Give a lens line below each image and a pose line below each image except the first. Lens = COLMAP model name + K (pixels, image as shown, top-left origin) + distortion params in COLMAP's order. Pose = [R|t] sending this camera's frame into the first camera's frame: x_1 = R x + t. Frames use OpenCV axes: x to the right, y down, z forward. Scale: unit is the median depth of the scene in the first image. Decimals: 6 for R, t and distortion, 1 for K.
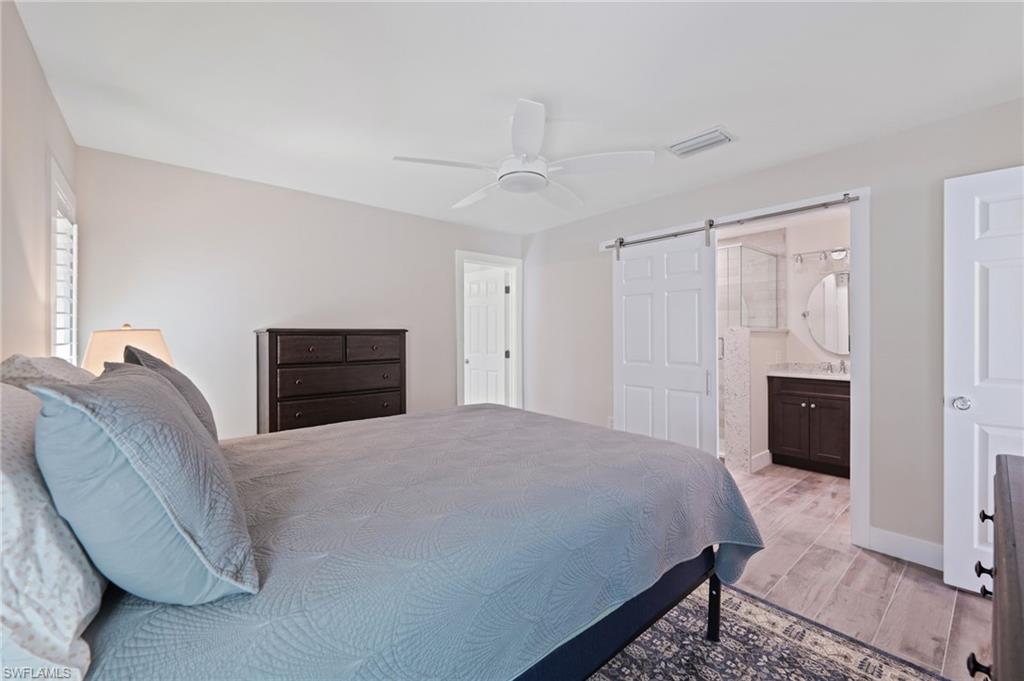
lens RADIAL K [[387.6, 0, 520.2], [0, 387.6, 333.1], [0, 0, 1]] dist [-0.015310, -0.000108]
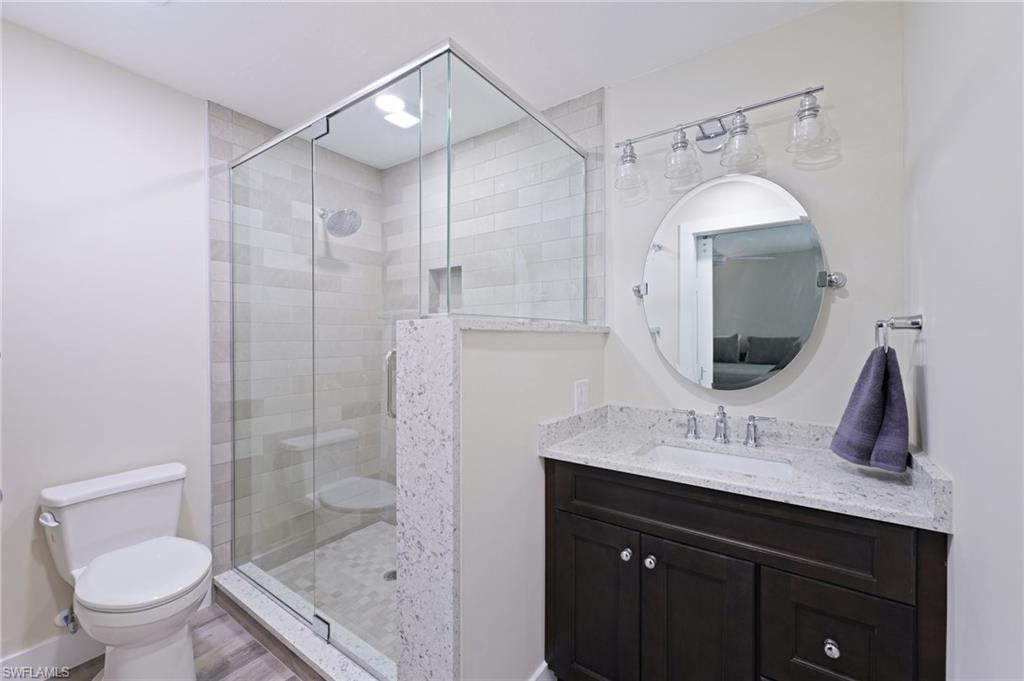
lens RADIAL K [[417.5, 0, 513.5], [0, 417.5, 335.6], [0, 0, 1]] dist [-0.003800, -0.000483]
pose [[0.957102, 0.003106, 0.289733, 0.463265], [-0.003255, 0.999995, 0.000034, 0.000127], [-0.289732, -0.000976, 0.957107, 0.587456]]
